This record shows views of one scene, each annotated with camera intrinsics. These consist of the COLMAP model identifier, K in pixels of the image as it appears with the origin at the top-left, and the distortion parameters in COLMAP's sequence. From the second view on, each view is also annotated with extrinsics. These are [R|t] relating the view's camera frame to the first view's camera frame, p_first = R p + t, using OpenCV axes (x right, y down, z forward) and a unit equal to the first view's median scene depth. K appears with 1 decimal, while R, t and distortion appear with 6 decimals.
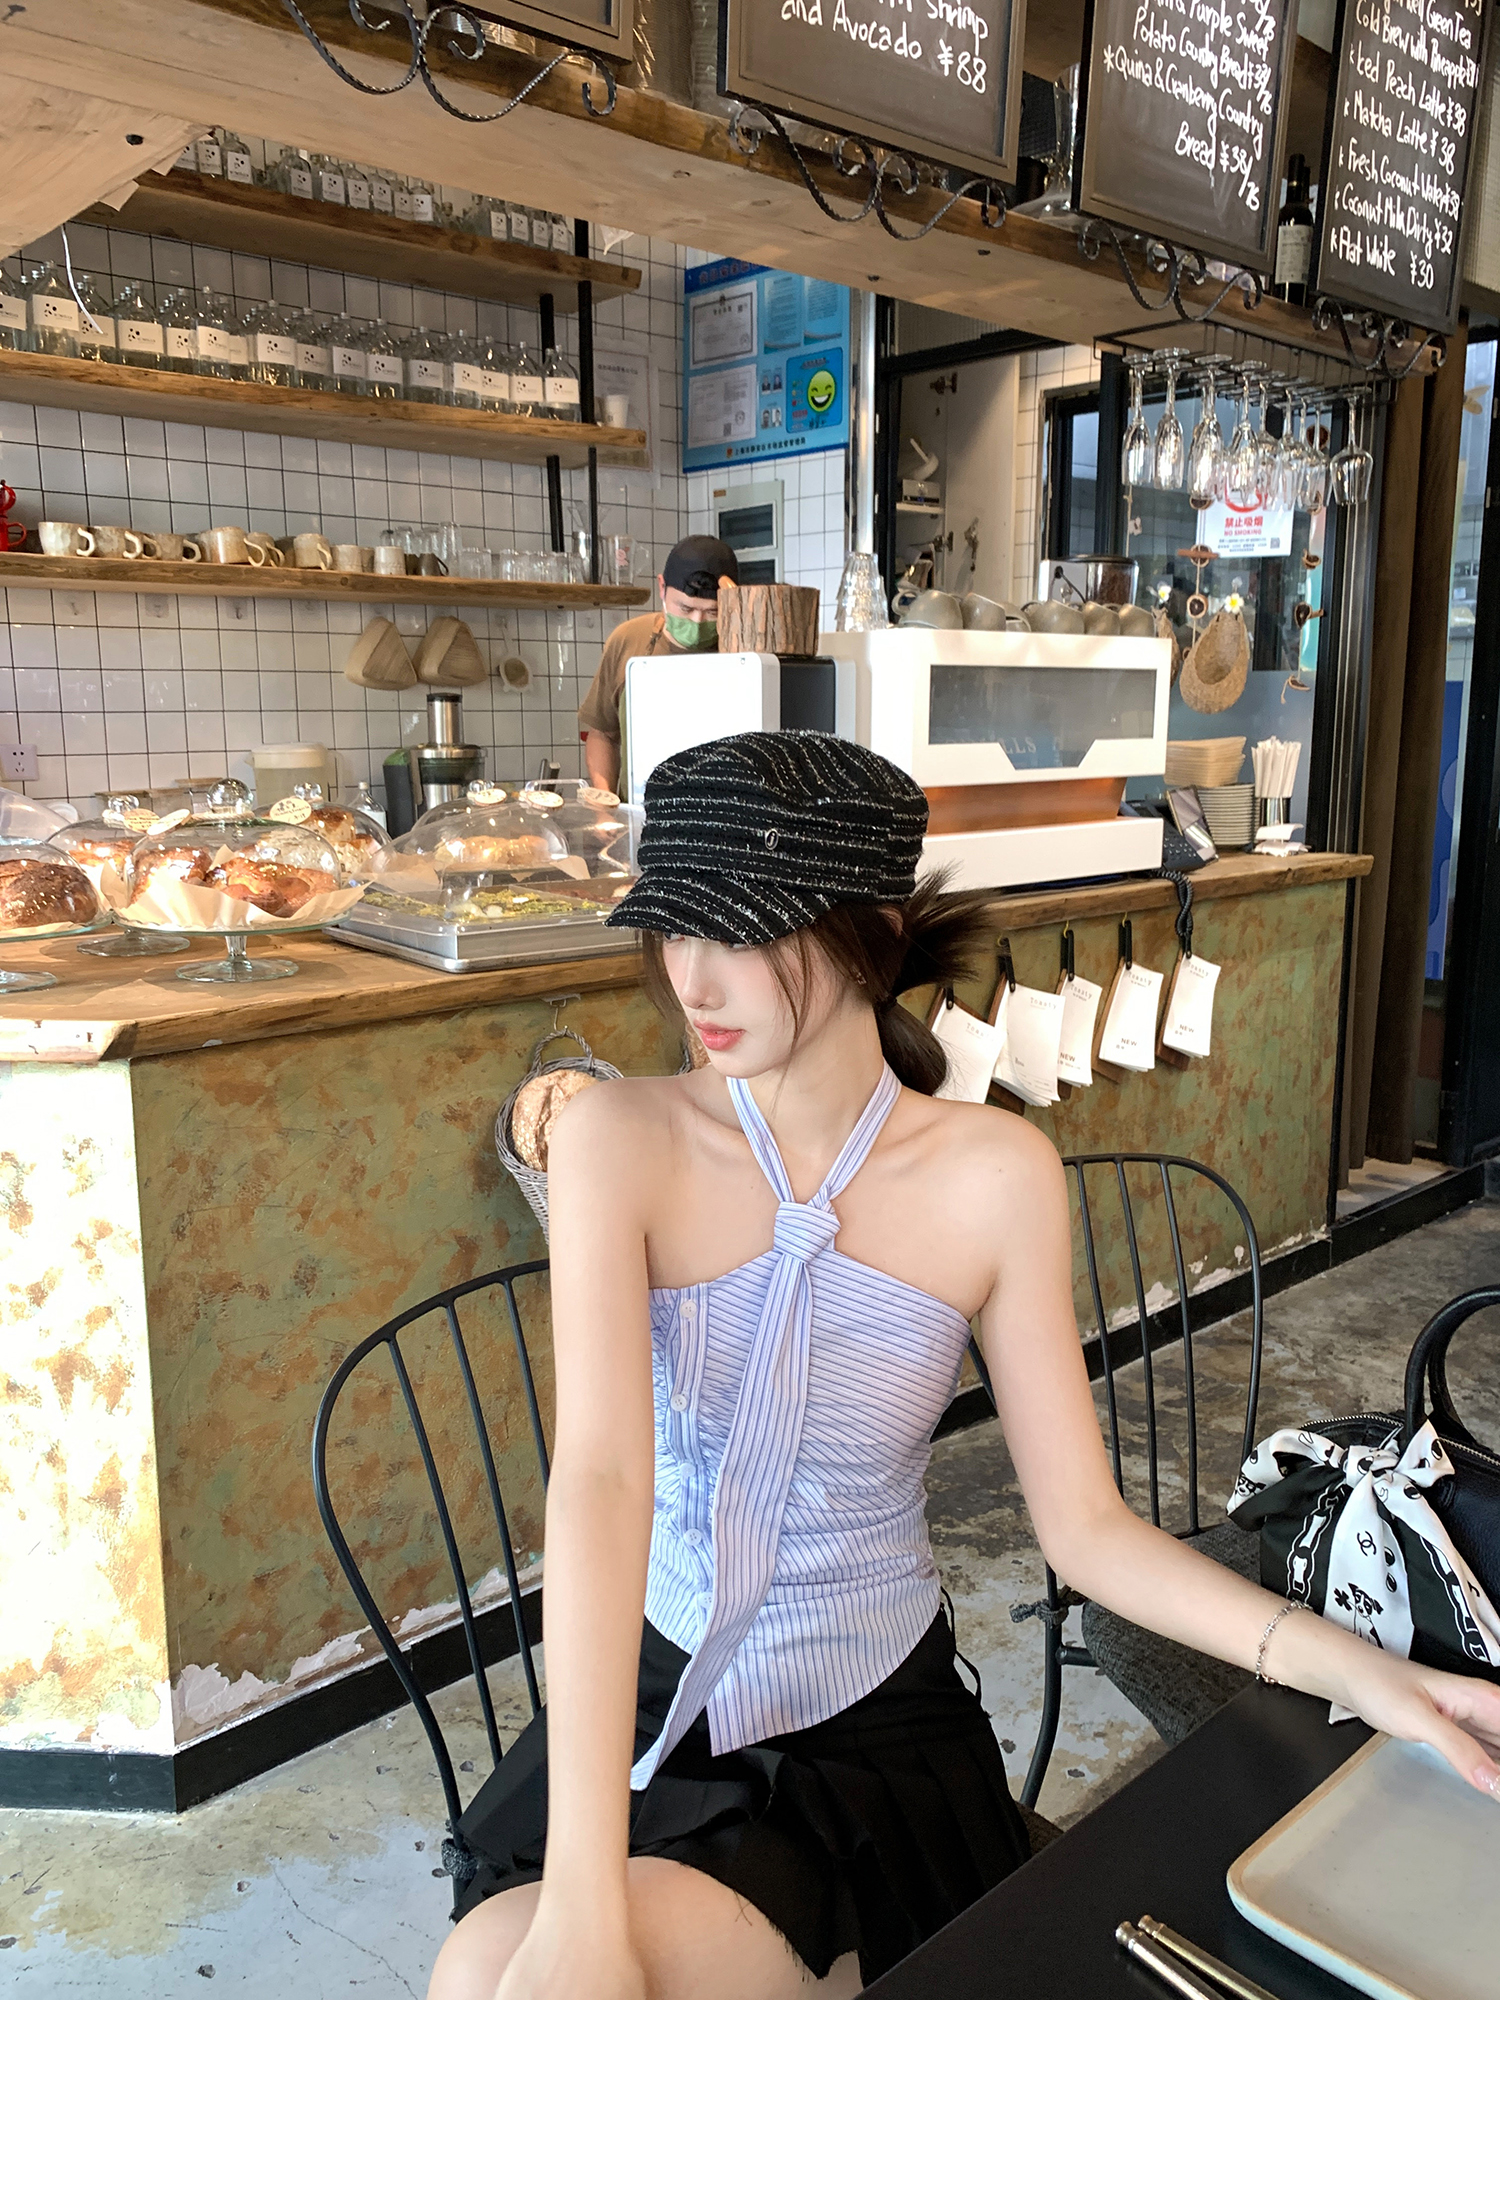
lens RADIAL K [[1638.8, 0, 724.6], [0, 1638.8, 1004.3], [0, 0, 1]] dist [0.008289, -0.000688]
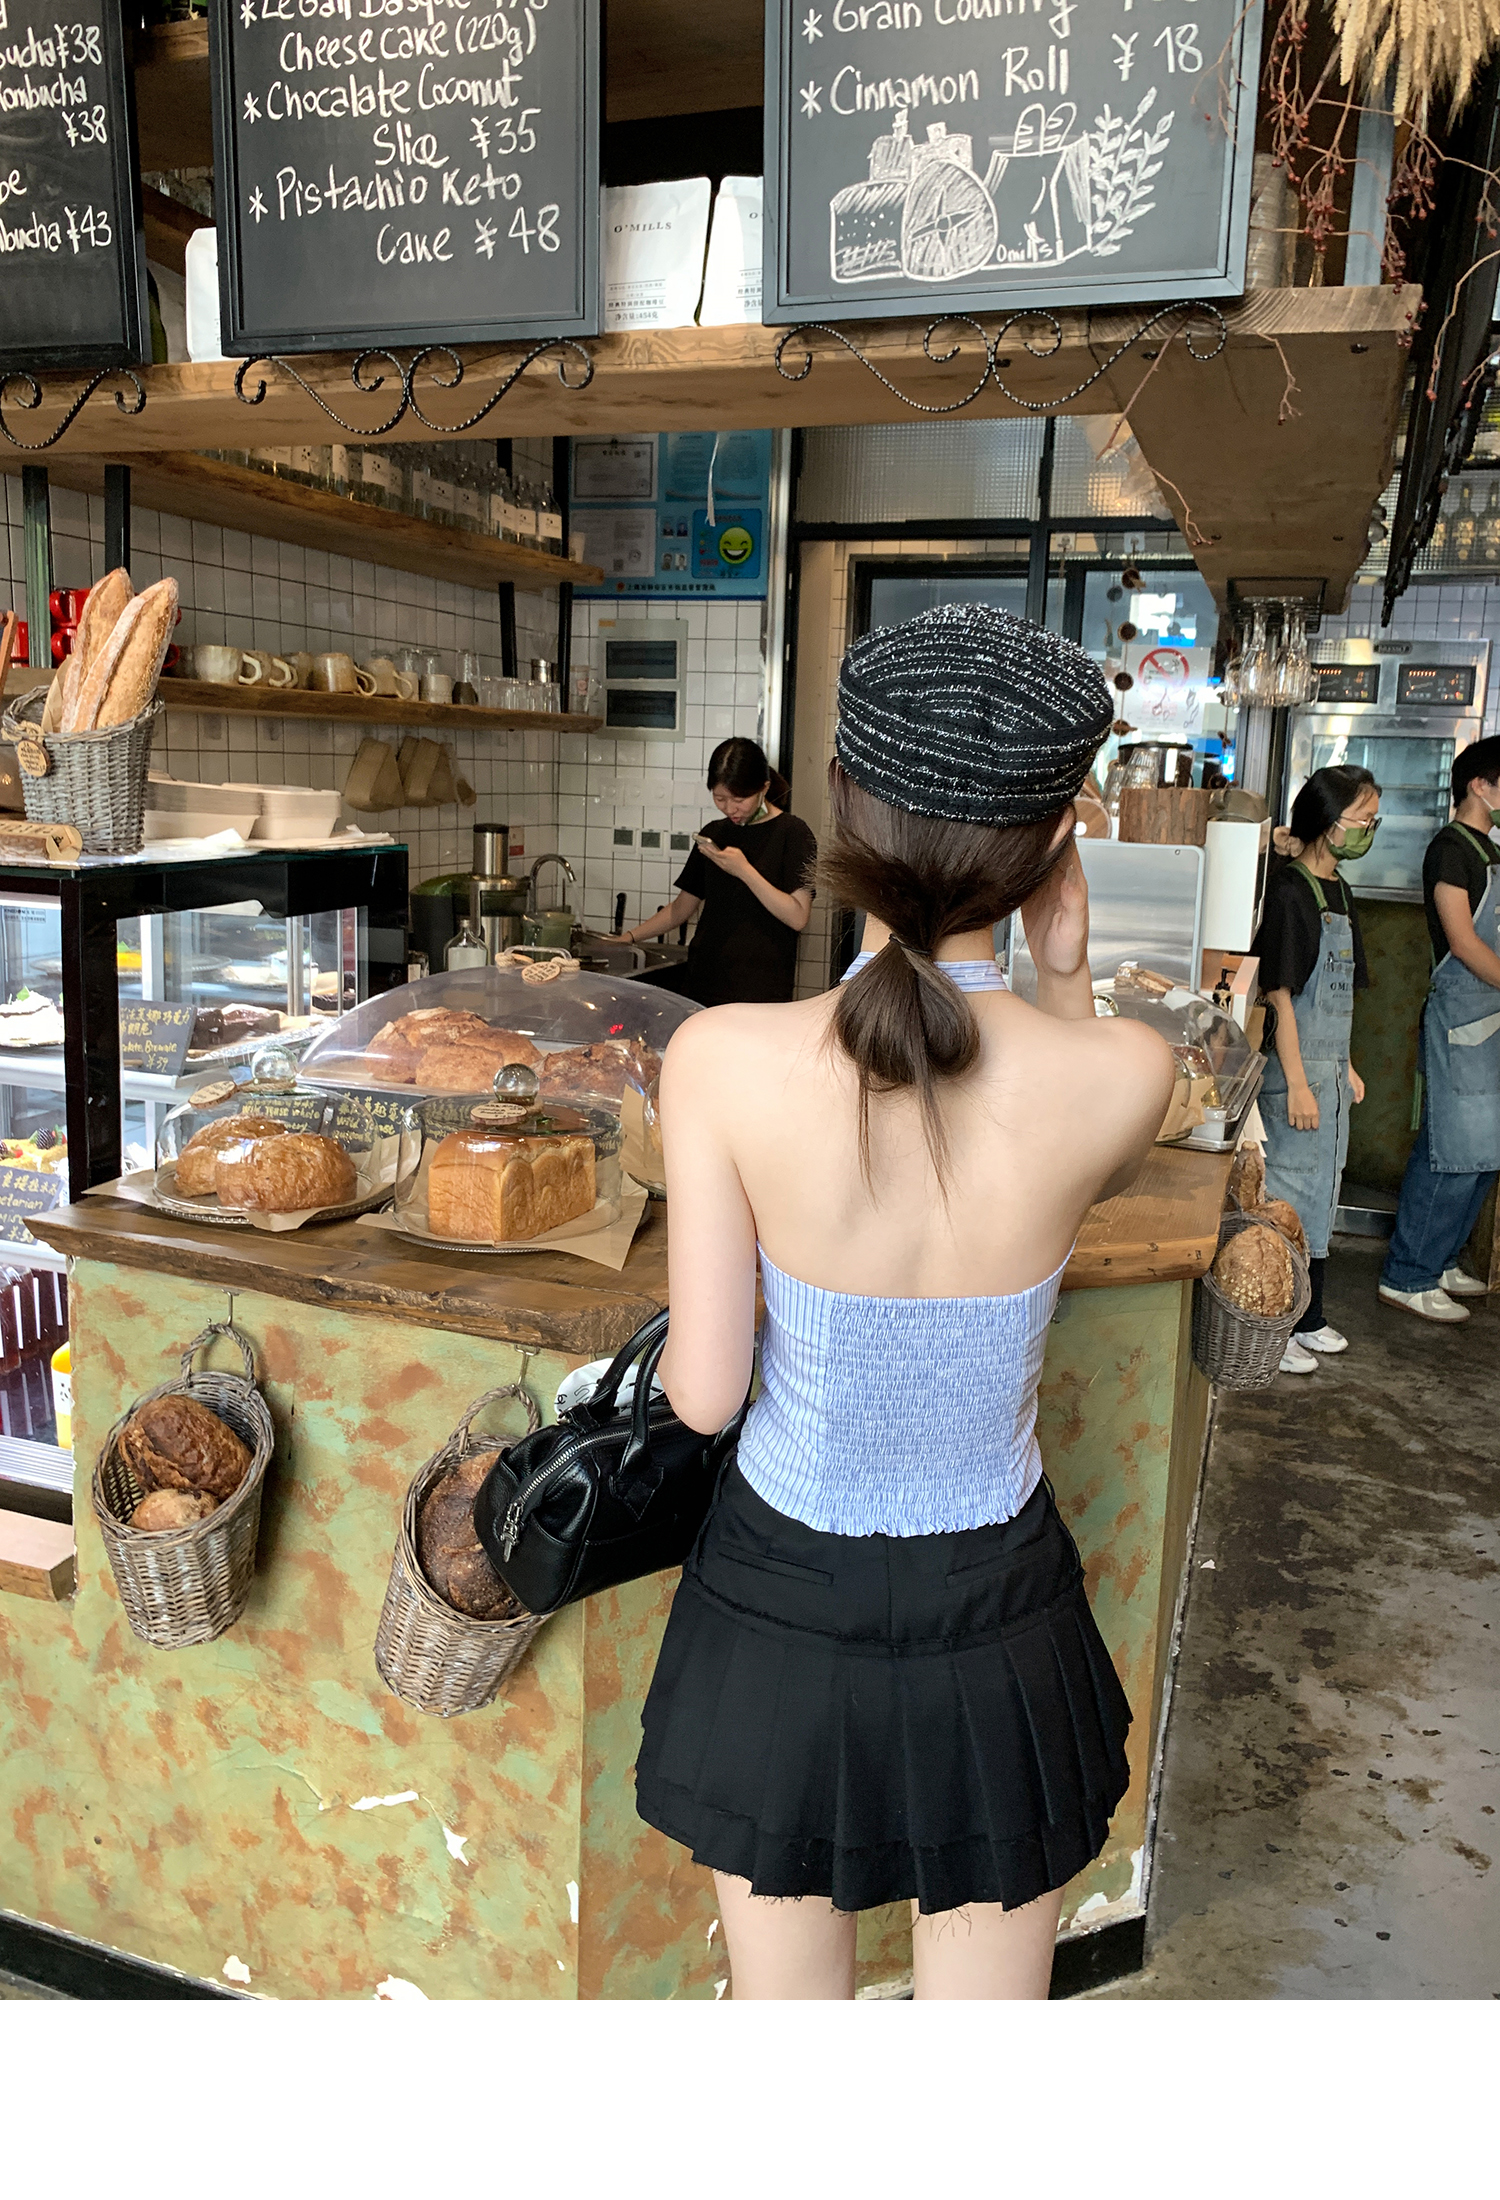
lens RADIAL K [[1547.3, 0, 745.3], [0, 1547.3, 1014.1], [0, 0, 1]] dist [0.058158, -0.111594]
pose [[0.877643, -0.044217, 0.477272, -0.558510], [0.049886, 0.998755, 0.000796, -0.076841], [-0.476713, 0.023110, 0.878755, 0.114612]]
